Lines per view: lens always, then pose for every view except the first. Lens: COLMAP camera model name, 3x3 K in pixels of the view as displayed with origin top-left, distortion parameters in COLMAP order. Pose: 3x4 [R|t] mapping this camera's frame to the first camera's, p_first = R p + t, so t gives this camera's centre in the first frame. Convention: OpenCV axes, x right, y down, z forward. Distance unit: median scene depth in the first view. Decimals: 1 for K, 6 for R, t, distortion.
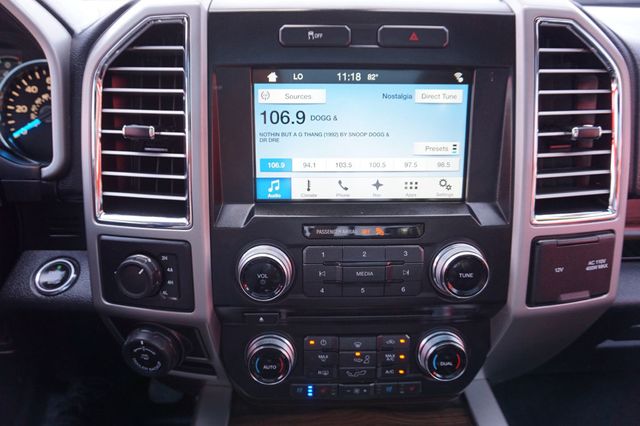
lens RADIAL K [[438.0, 0, 322.5], [0, 438.0, 209.5], [0, 0, 1]] dist [-0.021613, 0.001346]
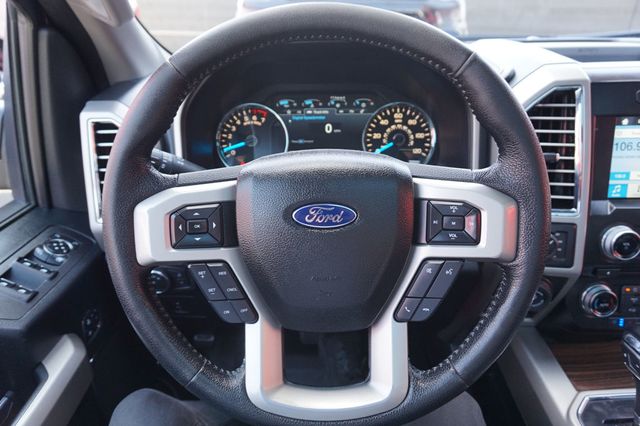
lens RADIAL K [[437.8, 0, 320.0], [0, 437.8, 213.0], [0, 0, 1]] dist [-0.006681, -0.001631]
pose [[0.999147, -0.007078, -0.040678, -1.145459], [0.007602, 0.999890, 0.012754, 0.004430], [0.040584, -0.013052, 0.999091, -0.637529]]
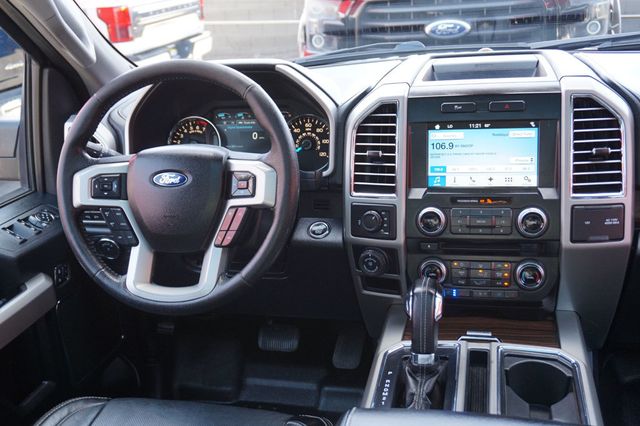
lens RADIAL K [[699.8, 0, 320.0], [0, 699.8, 213.0], [0, 0, 1]] dist [0.018921, -0.022447]
pose [[0.960866, 0.011391, -0.276780, 0.267933], [-0.037830, 0.995189, -0.090375, 0.414477], [0.274419, 0.097309, 0.956674, -2.235918]]
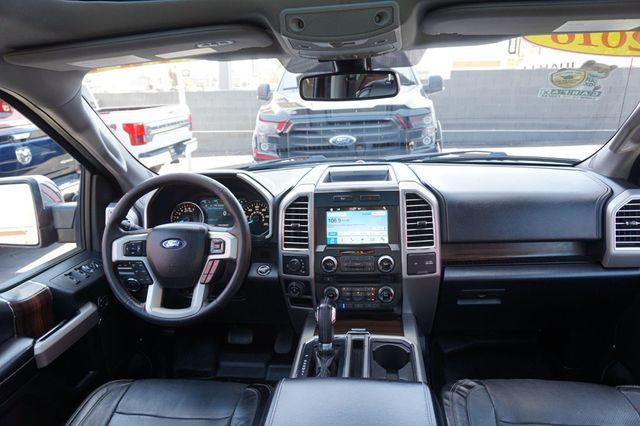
lens RADIAL K [[447.0, 0, 320.0], [0, 447.0, 213.0], [0, 0, 1]] dist [-0.005862, 0.002949]
pose [[0.986095, -0.022972, -0.164589, 0.387752], [-0.005487, 0.985359, -0.170402, 0.344104], [0.166094, 0.168935, 0.971532, -2.525797]]
